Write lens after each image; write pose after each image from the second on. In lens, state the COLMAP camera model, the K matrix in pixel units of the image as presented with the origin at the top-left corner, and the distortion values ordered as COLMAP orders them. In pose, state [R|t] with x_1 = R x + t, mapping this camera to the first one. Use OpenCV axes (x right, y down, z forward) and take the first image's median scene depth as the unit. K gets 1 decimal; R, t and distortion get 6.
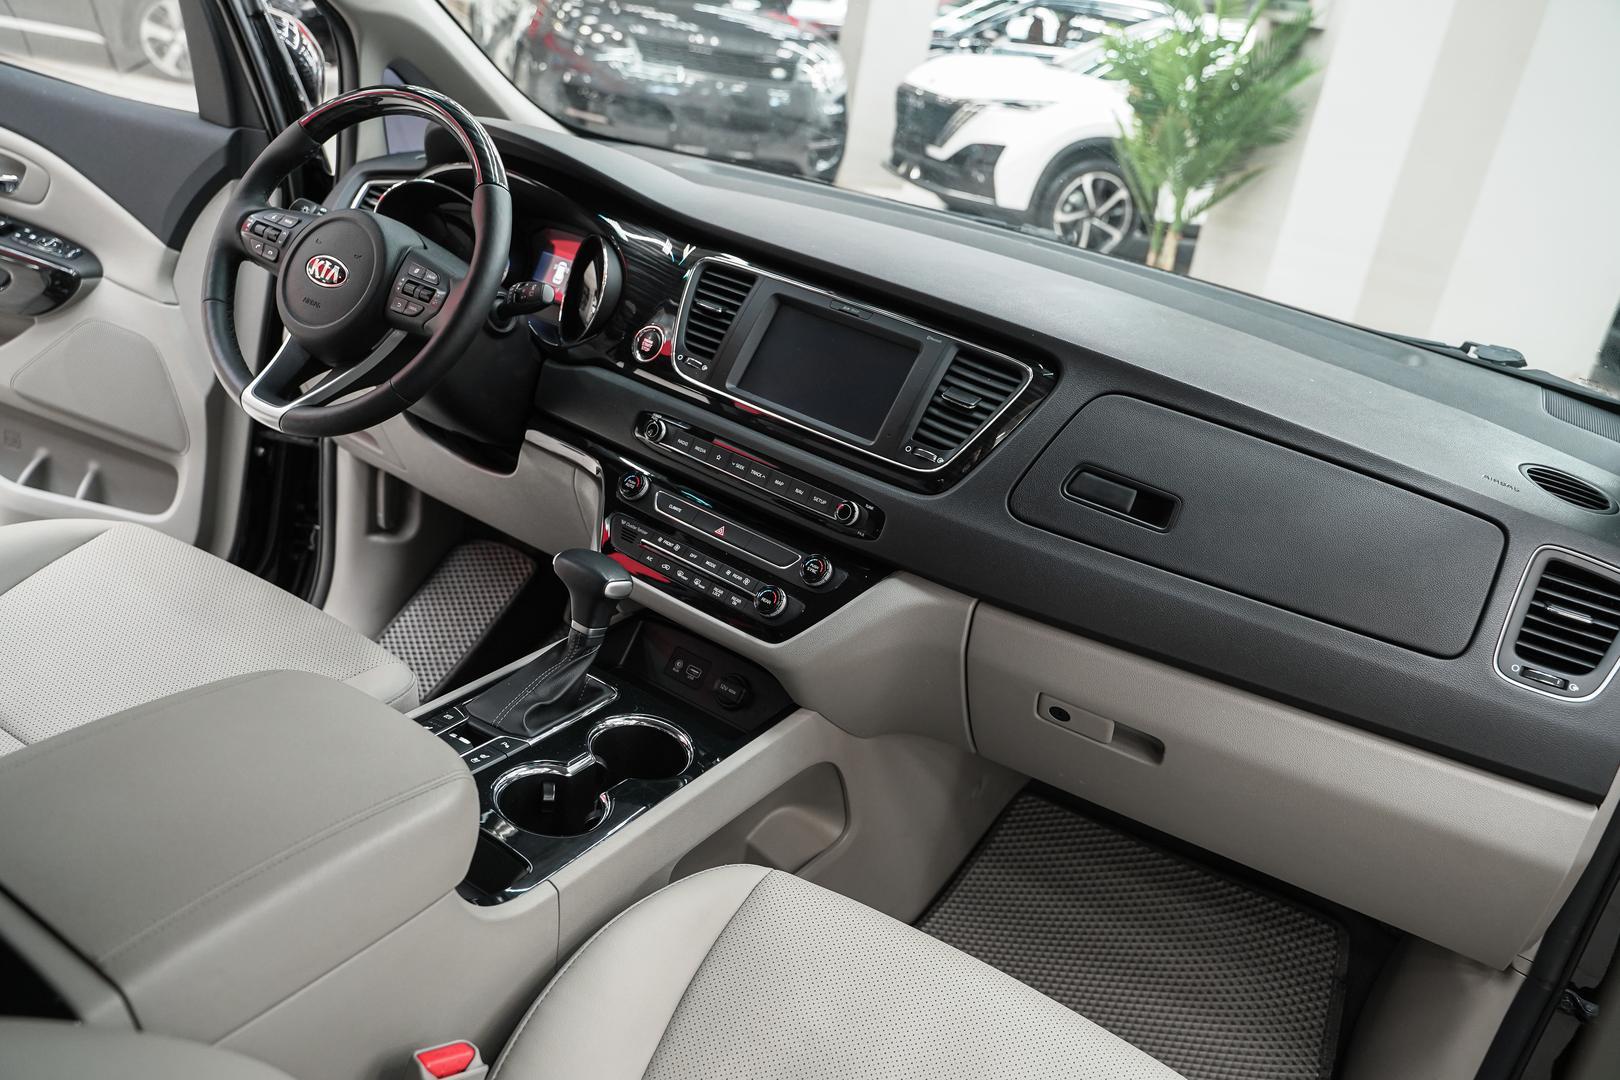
lens RADIAL K [[1309.6, 0, 810.0], [0, 1309.6, 540.0], [0, 0, 1]] dist [-0.013155, 0.008113]
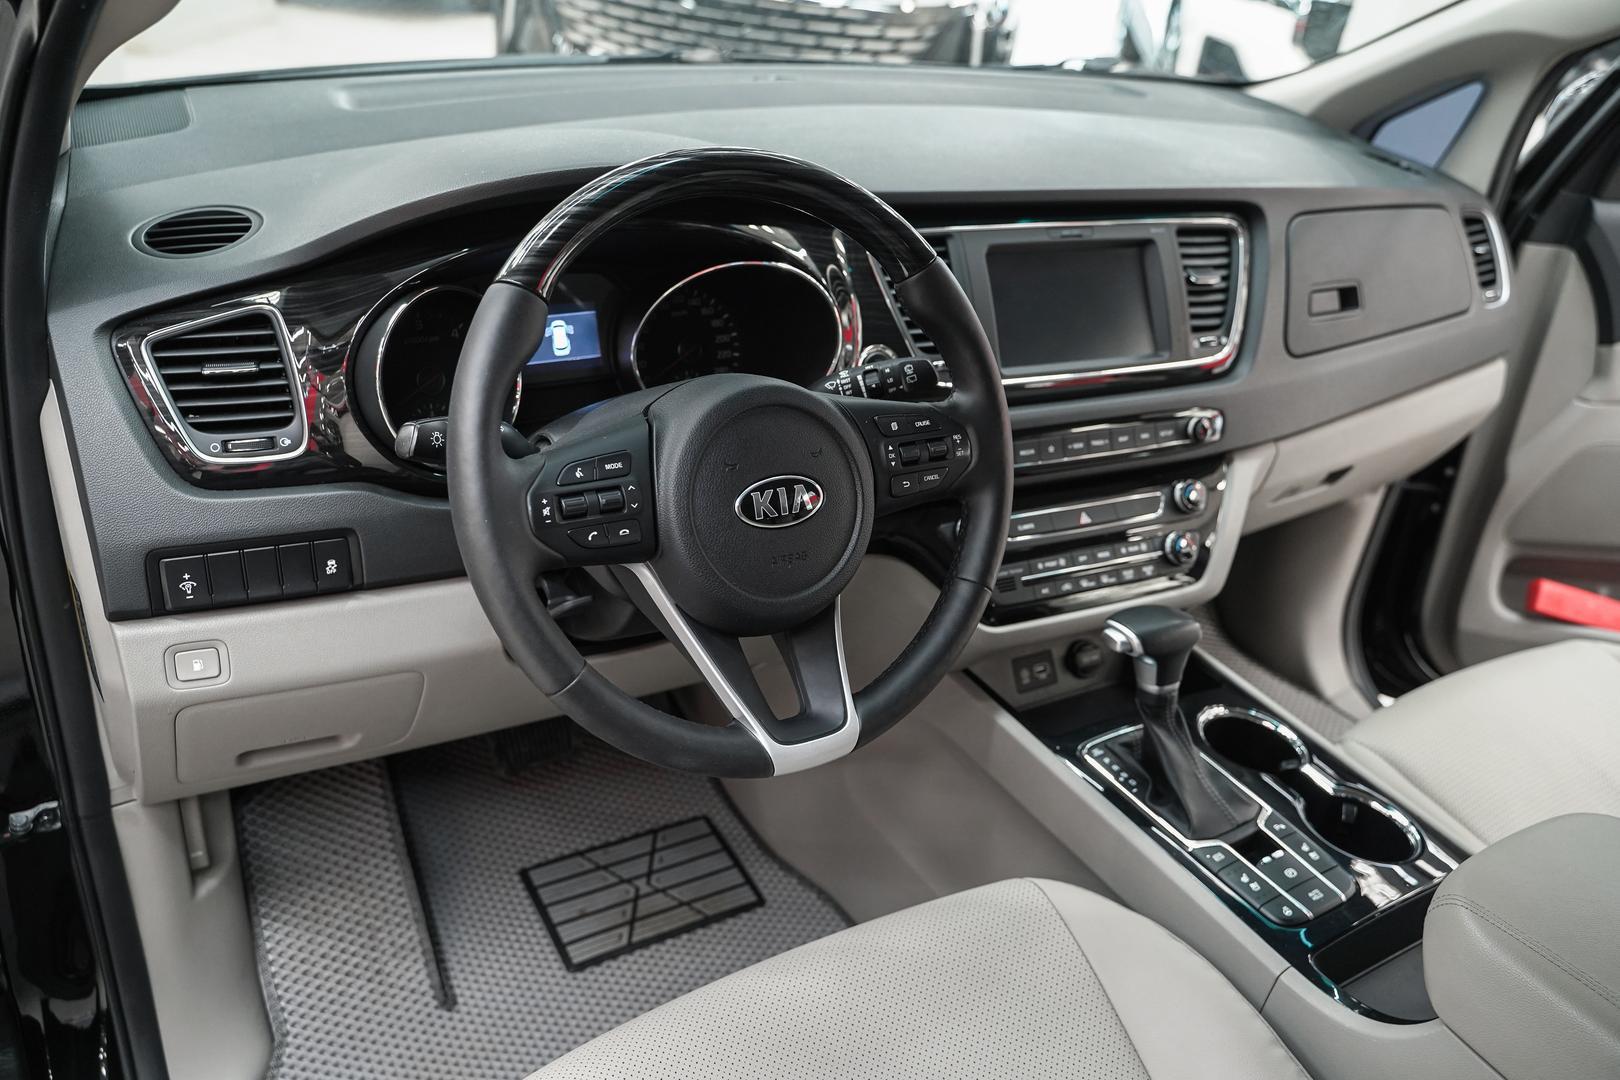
lens RADIAL K [[1295.0, 0, 810.0], [0, 1295.0, 540.0], [0, 0, 1]] dist [-0.011446, -0.000776]
pose [[0.452025, -0.543155, 0.707571, -0.747001], [0.317799, 0.839248, 0.441211, -0.422212], [-0.833473, 0.025427, 0.551975, 0.630892]]
